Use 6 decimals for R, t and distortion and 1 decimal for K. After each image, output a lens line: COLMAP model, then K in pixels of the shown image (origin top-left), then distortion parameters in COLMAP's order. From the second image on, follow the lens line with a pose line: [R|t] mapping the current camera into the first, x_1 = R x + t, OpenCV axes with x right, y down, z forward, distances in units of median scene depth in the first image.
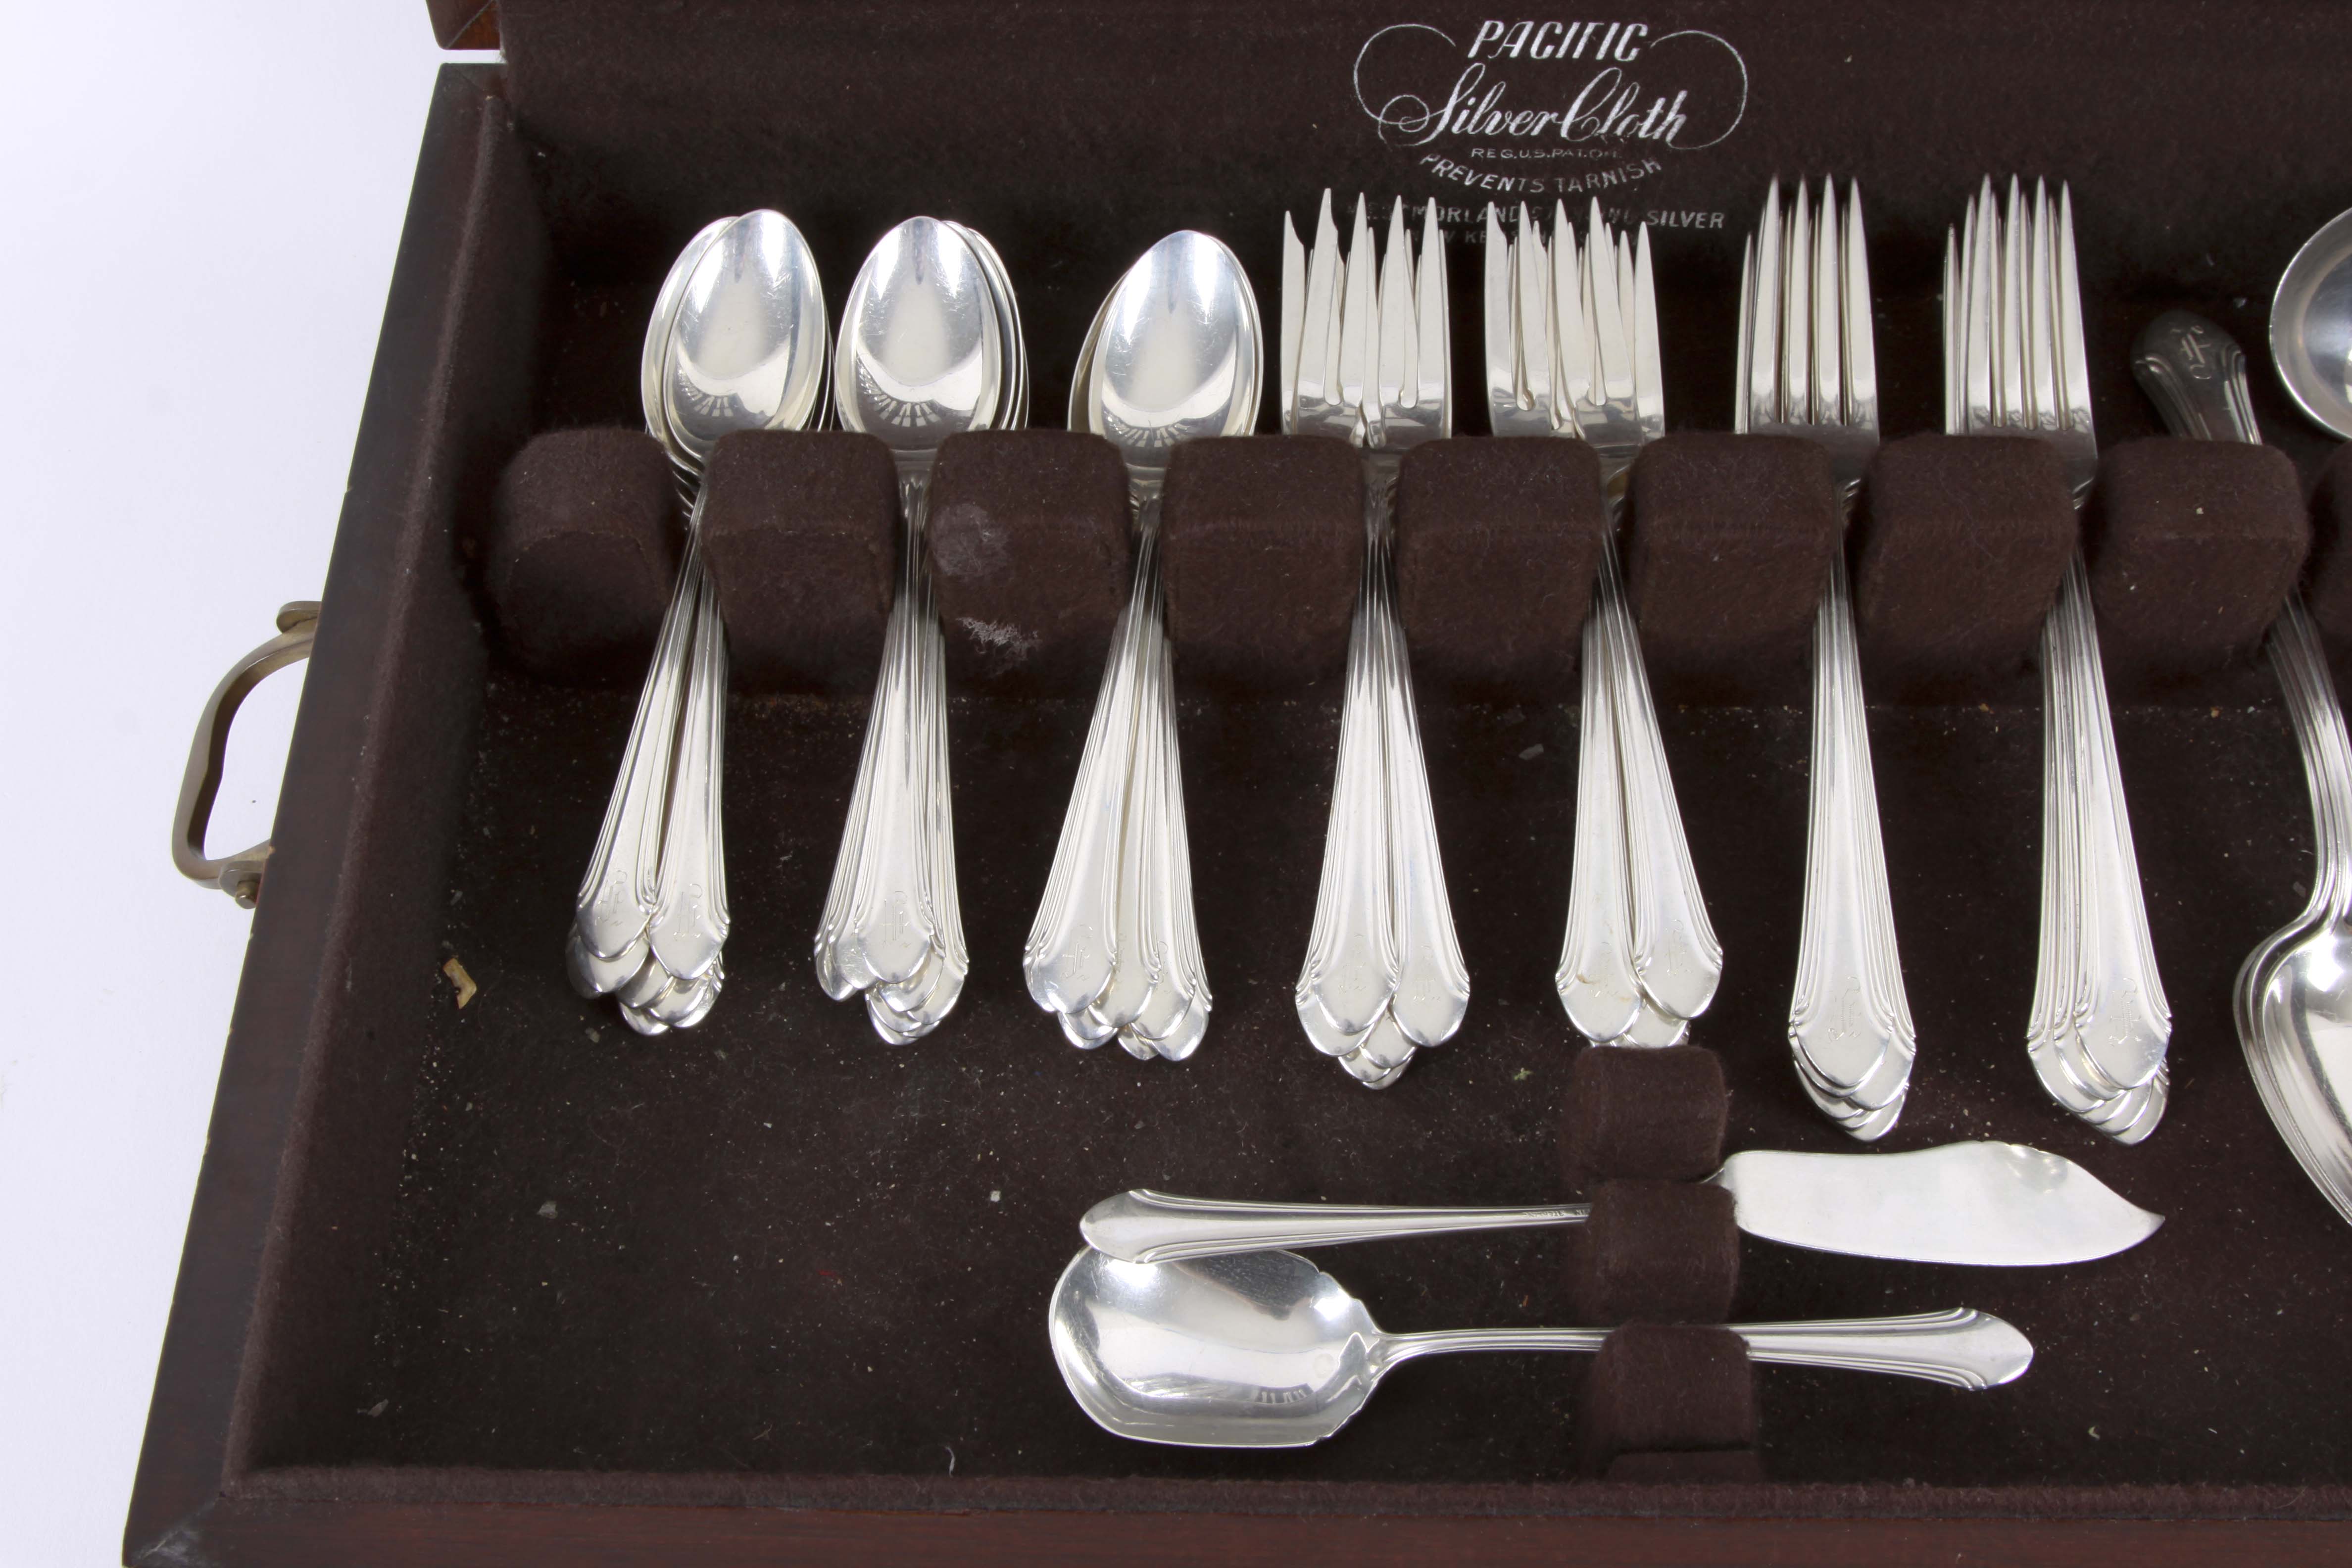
lens RADIAL K [[3067.9, 0, 1189.0], [0, 3067.9, 786.9], [0, 0, 1]] dist [-0.090538, 0.095430]
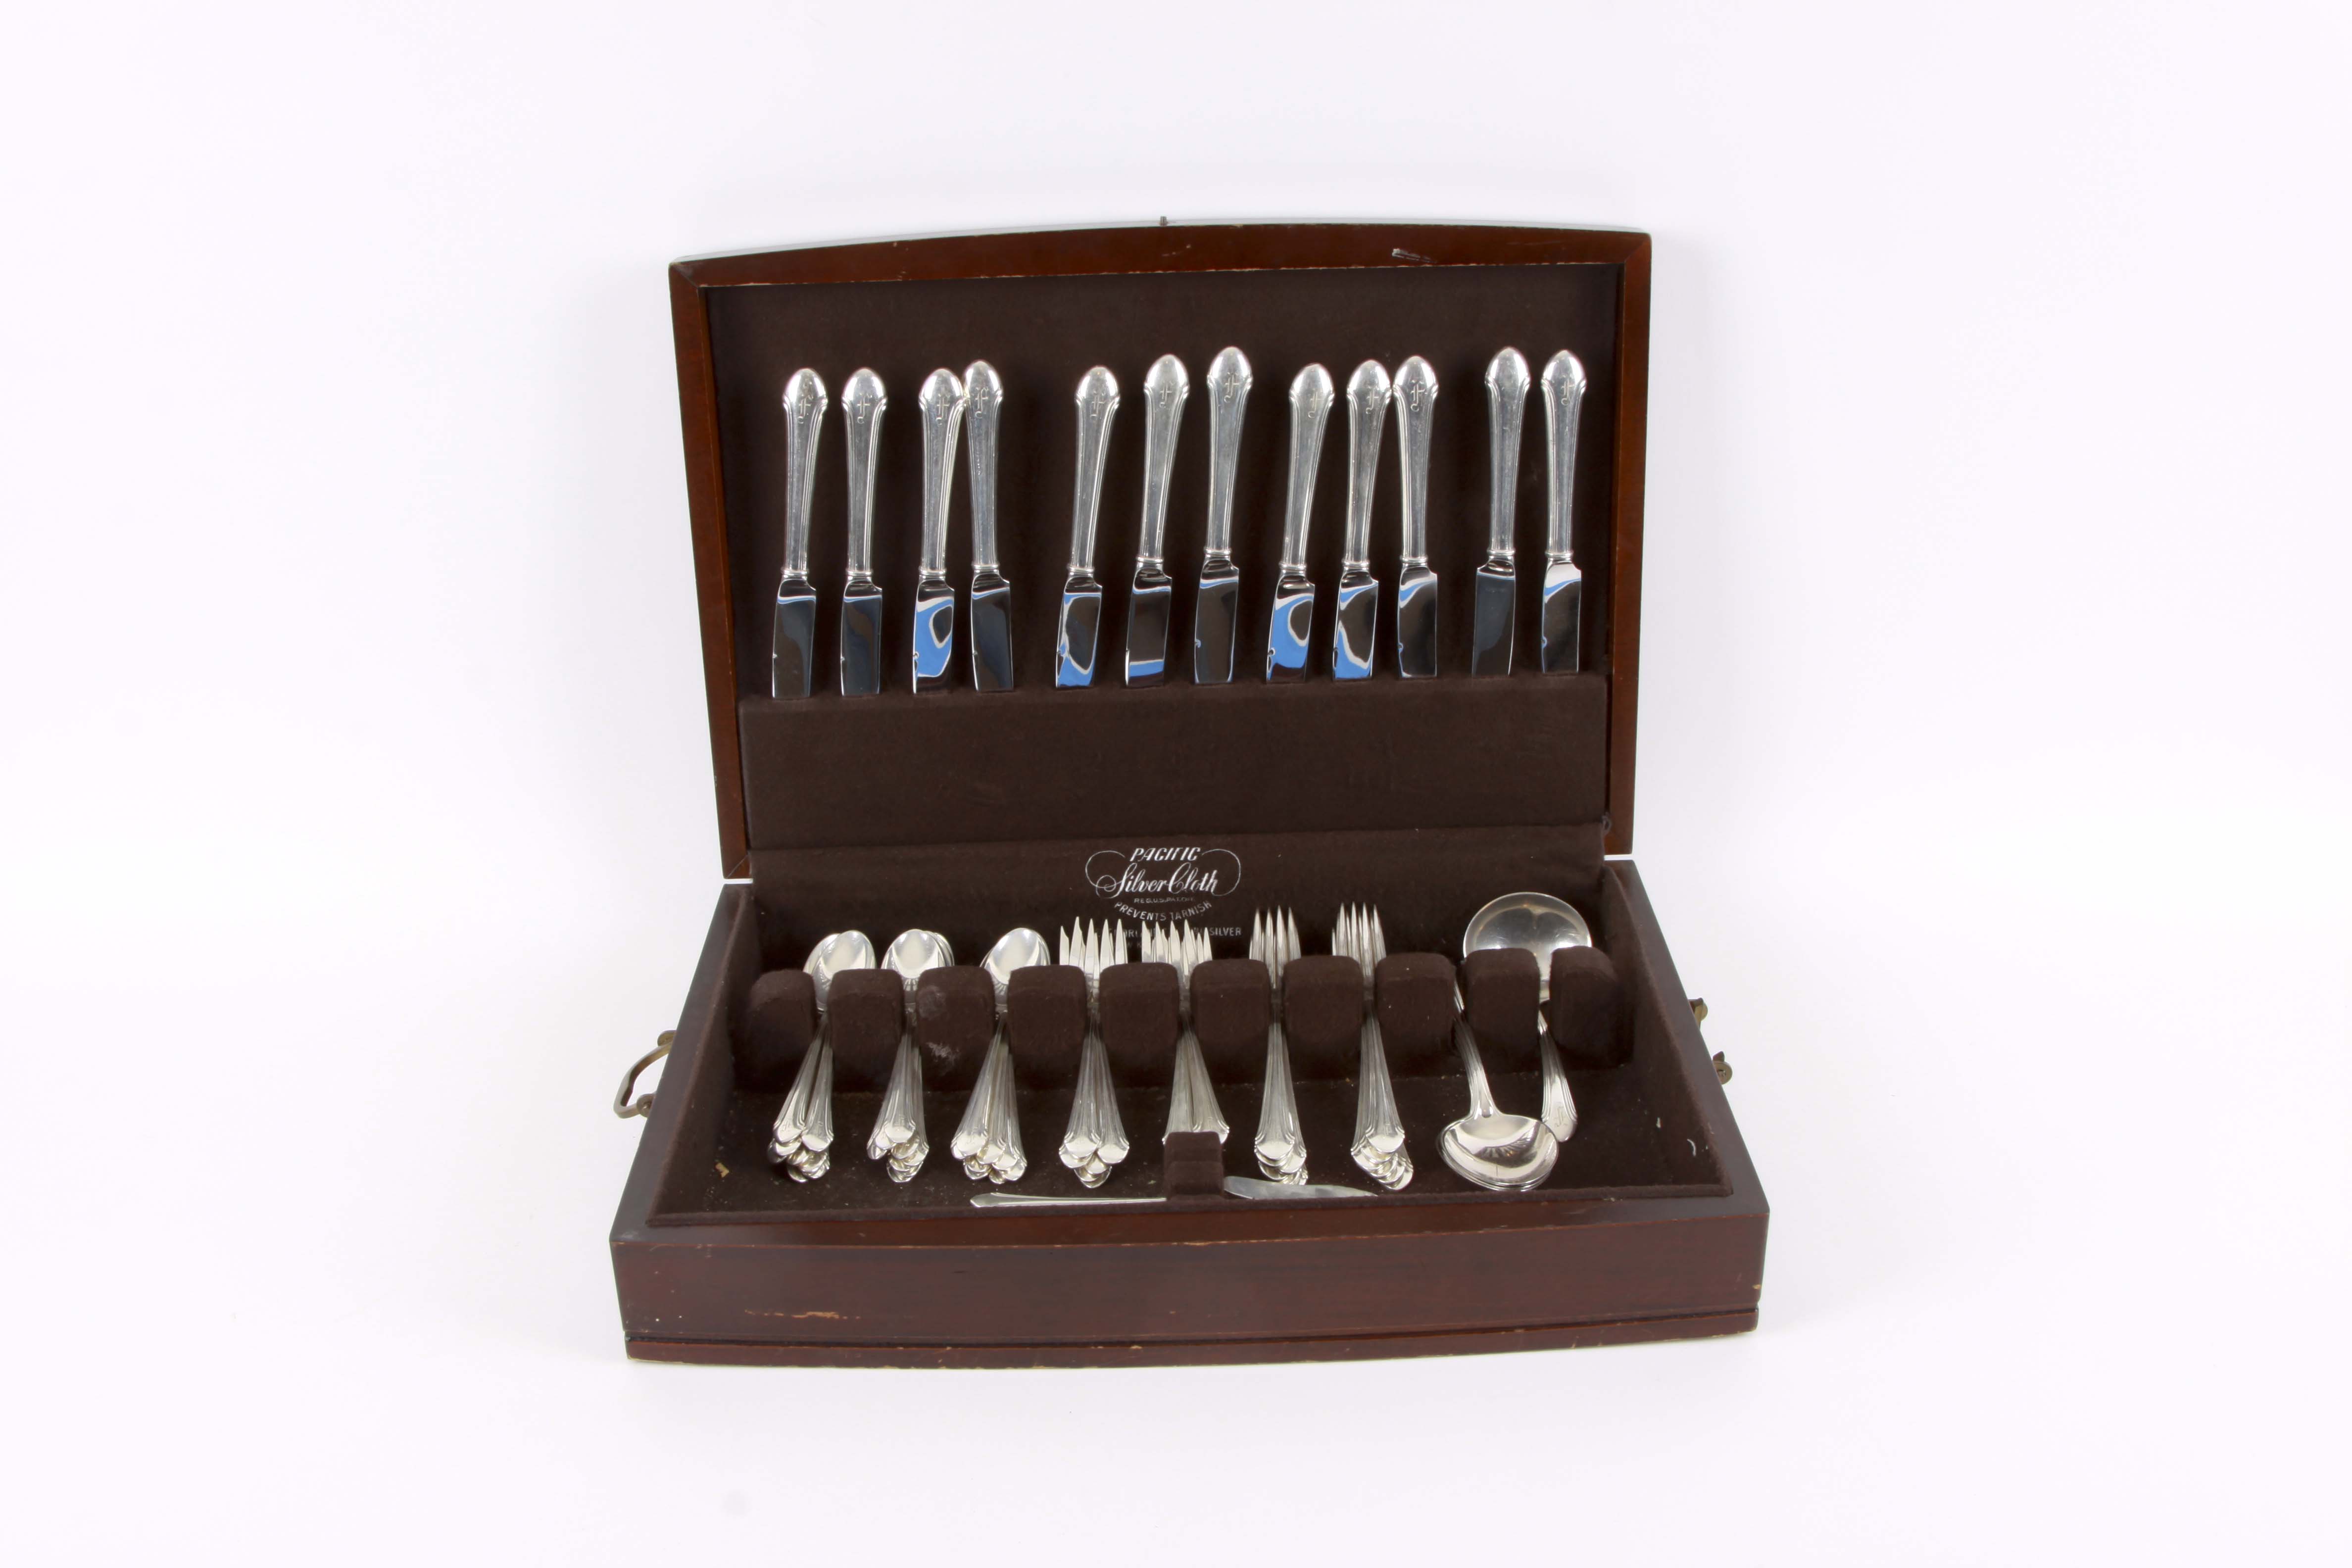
lens RADIAL K [[2501.7, 0, 1202.5], [0, 2501.7, 777.7], [0, 0, 1]] dist [-0.155760, 0.003157]
pose [[0.999045, -0.029501, 0.032241, 0.092399], [0.042227, 0.841695, -0.538299, 0.886100], [-0.011257, 0.539146, 0.842137, -0.853076]]
